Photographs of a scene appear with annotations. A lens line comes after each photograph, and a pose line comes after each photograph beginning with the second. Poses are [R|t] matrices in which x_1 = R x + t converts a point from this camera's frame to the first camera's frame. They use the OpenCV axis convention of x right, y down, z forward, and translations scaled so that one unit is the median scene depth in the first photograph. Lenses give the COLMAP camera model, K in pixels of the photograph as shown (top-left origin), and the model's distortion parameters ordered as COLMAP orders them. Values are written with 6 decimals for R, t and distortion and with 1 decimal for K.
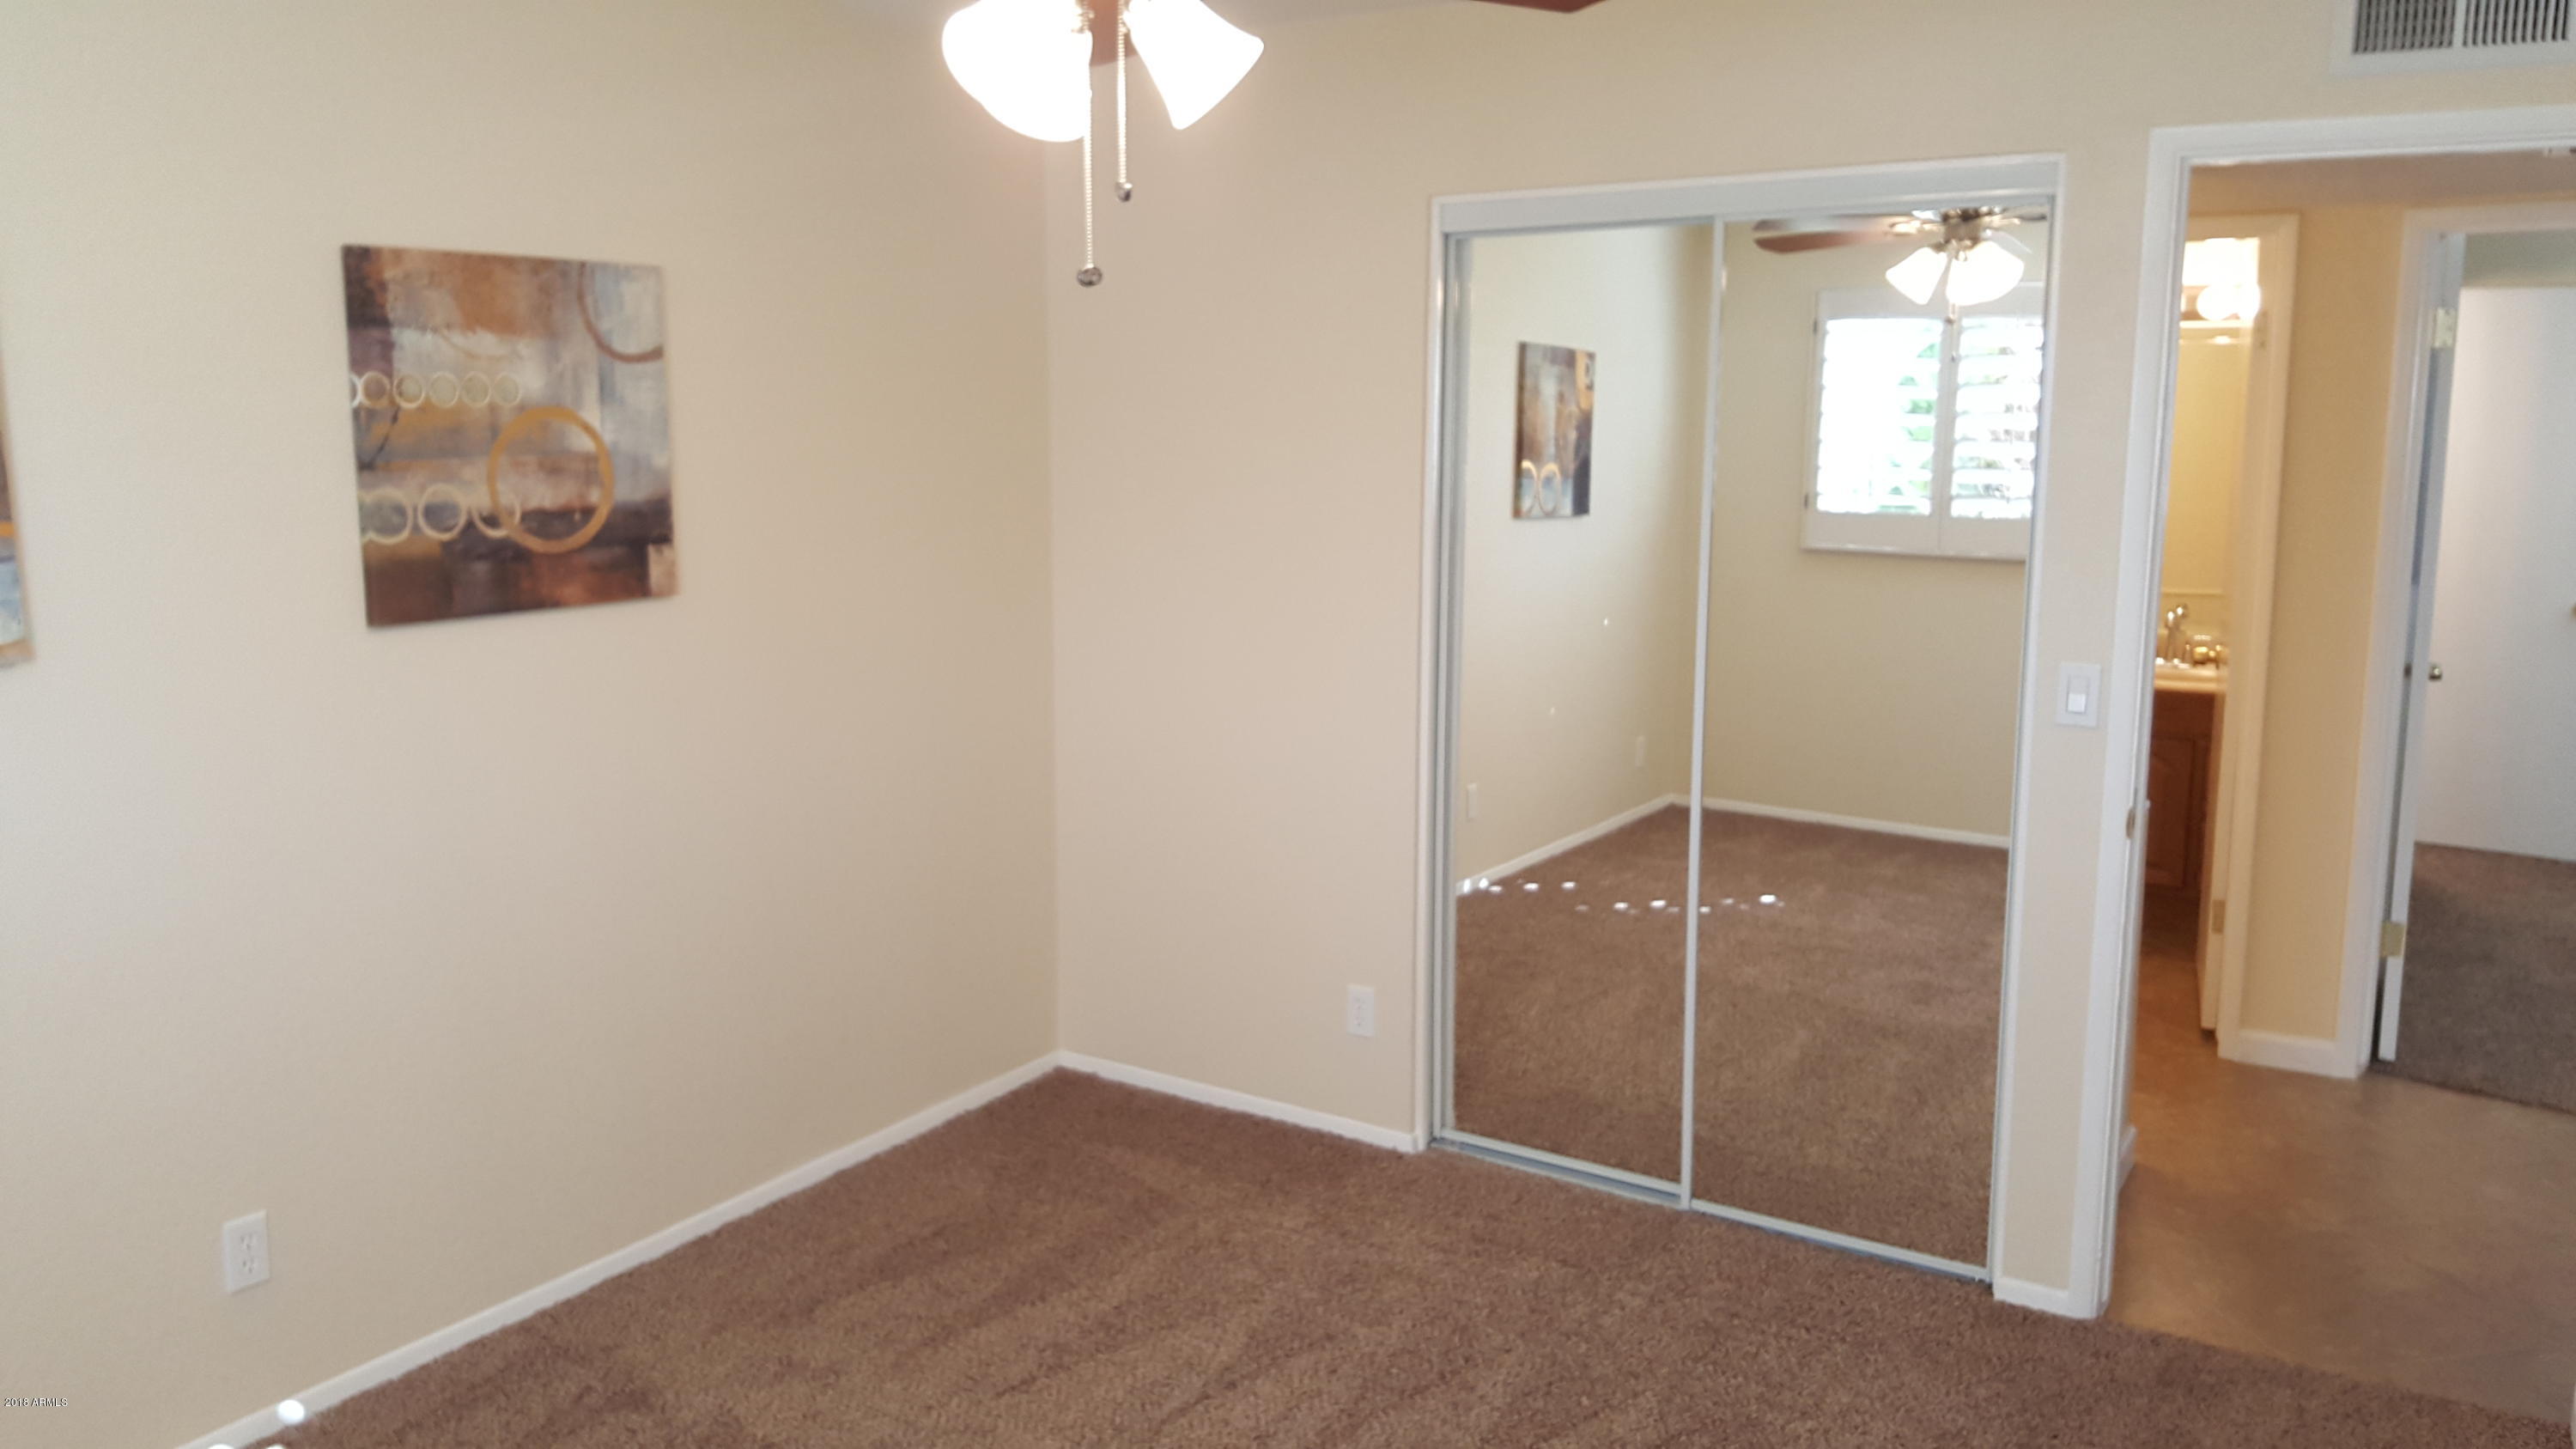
lens RADIAL K [[1933.5, 0, 1280.0], [0, 1933.5, 718.7], [0, 0, 1]] dist [0.057142, -0.073796]
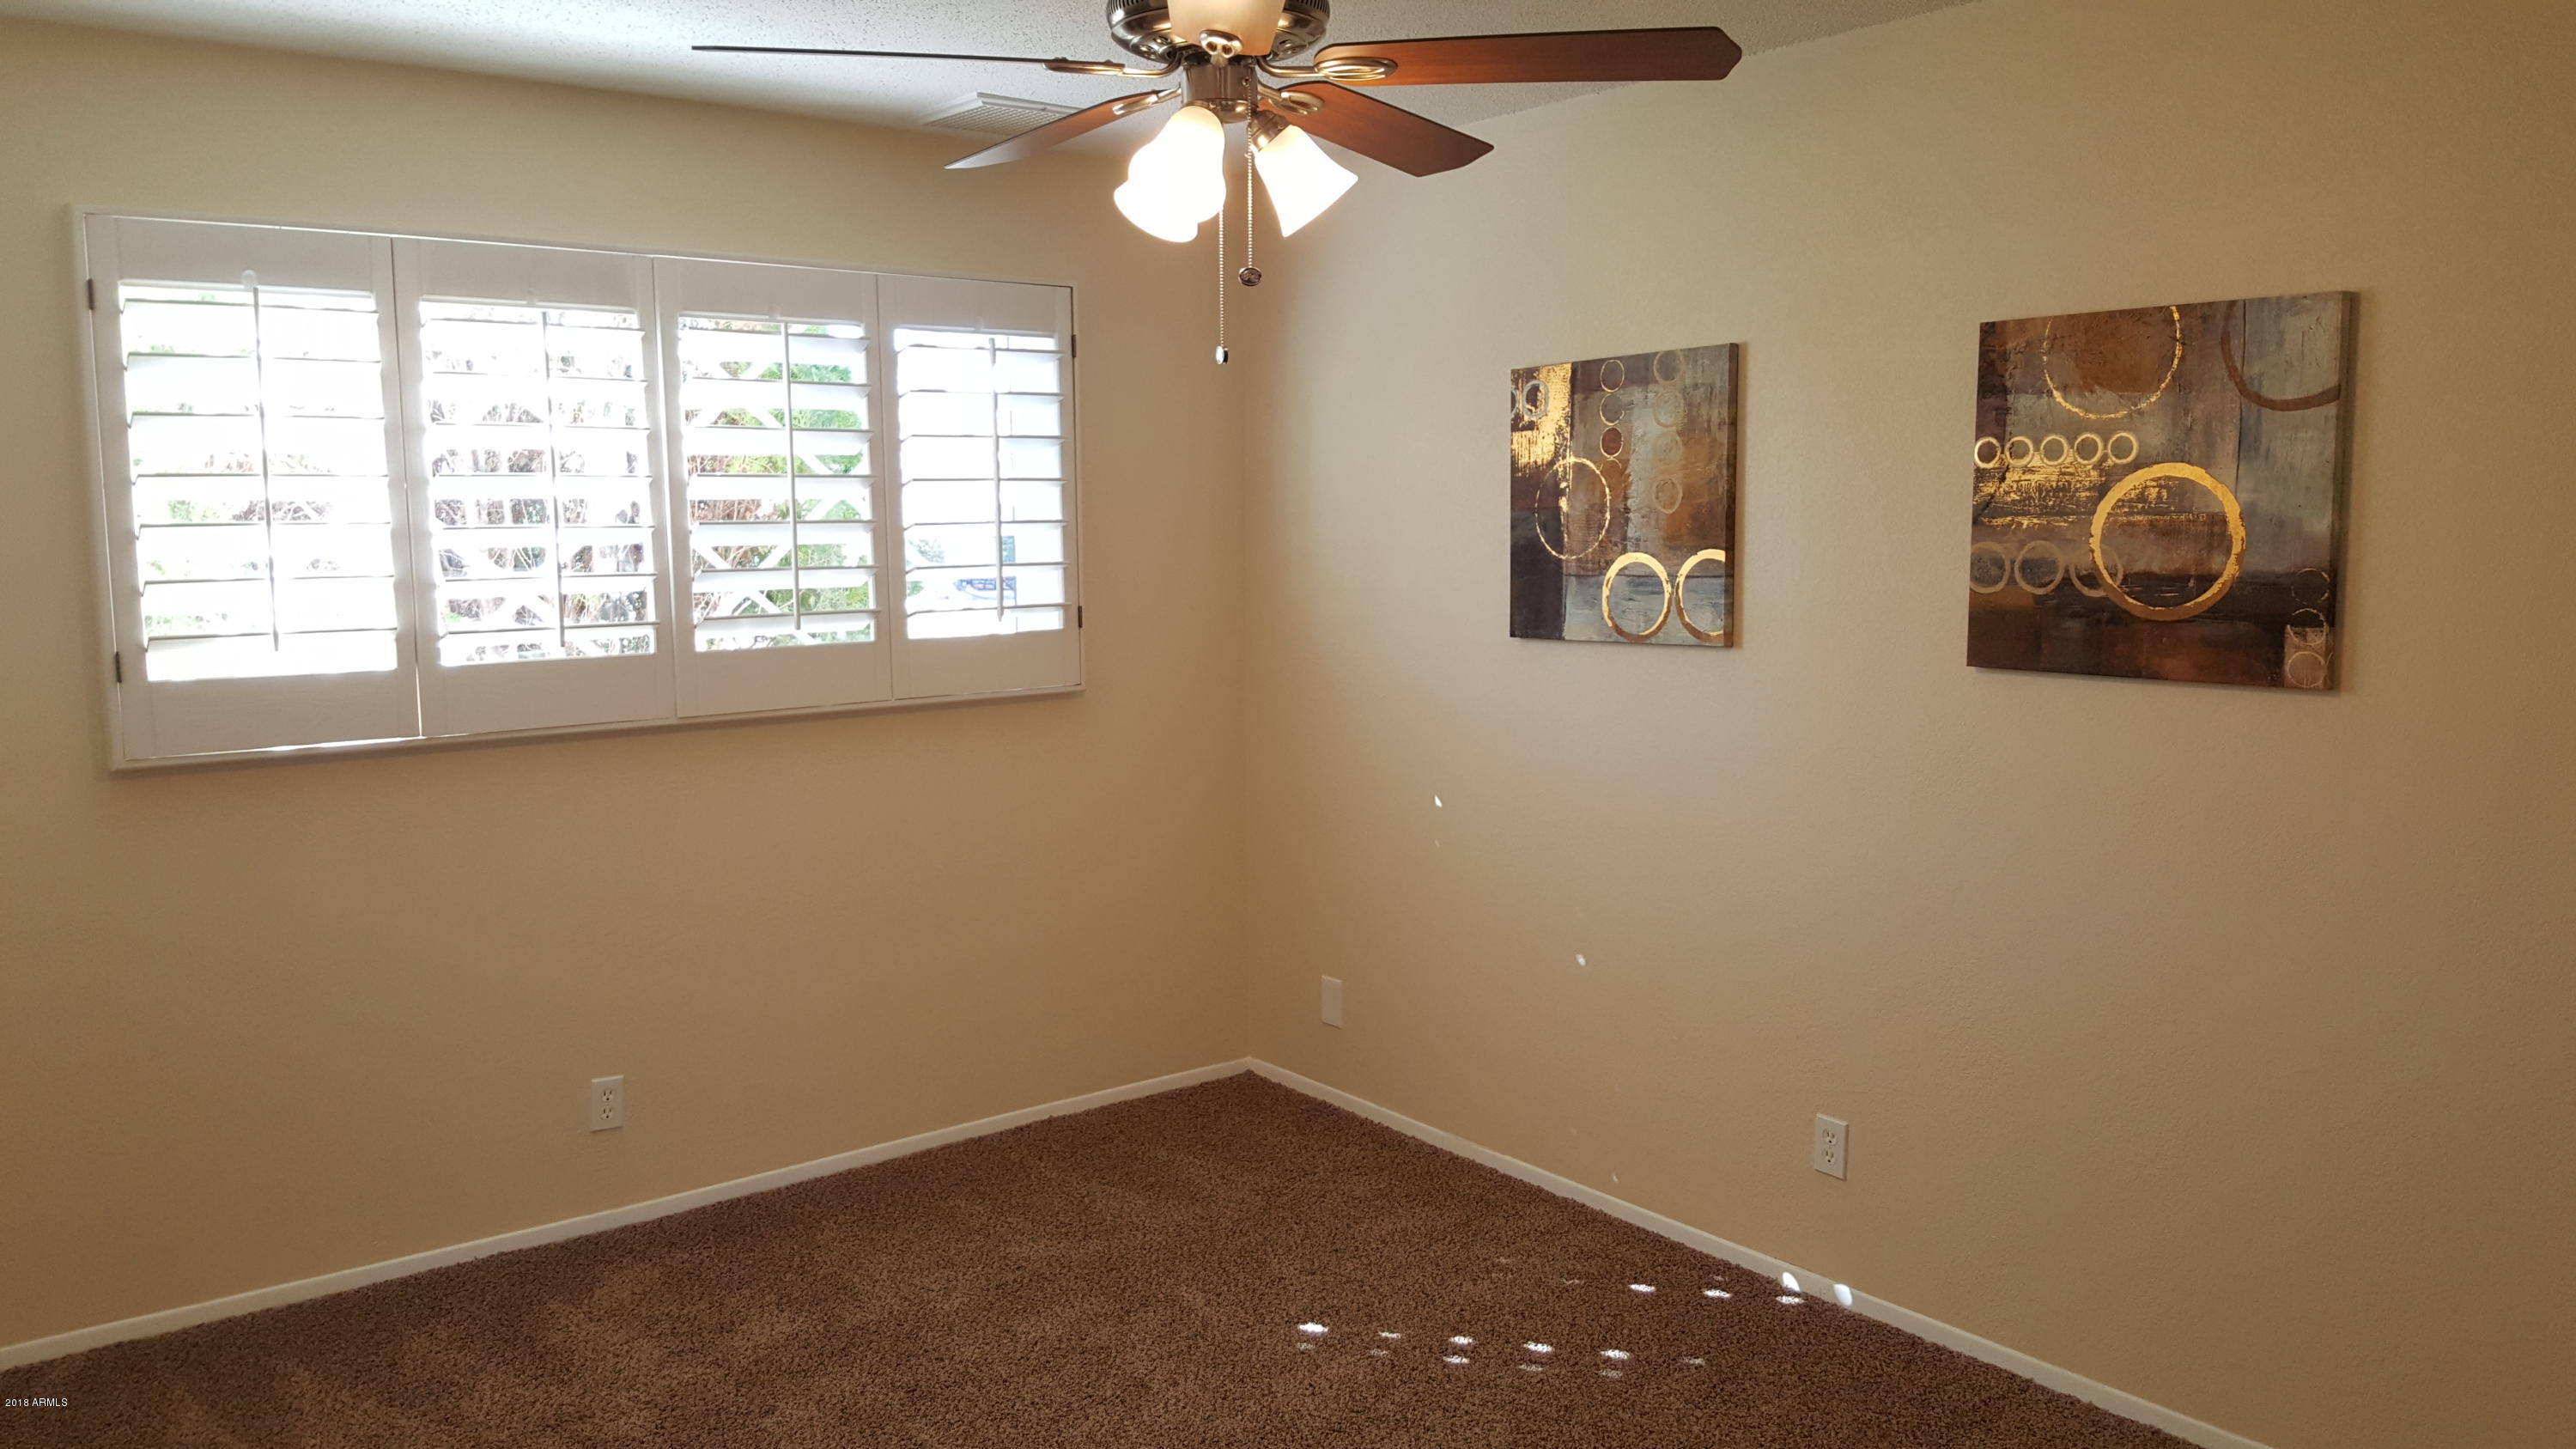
lens RADIAL K [[1933.5, 0, 1287.0], [0, 1933.5, 725.0], [0, 0, 1]] dist [0.057142, -0.073796]
pose [[-0.345529, 0.111944, -0.931707, 0.660724], [-0.145815, 0.974395, 0.171149, -0.138418], [0.927010, 0.194994, -0.320359, 0.944438]]
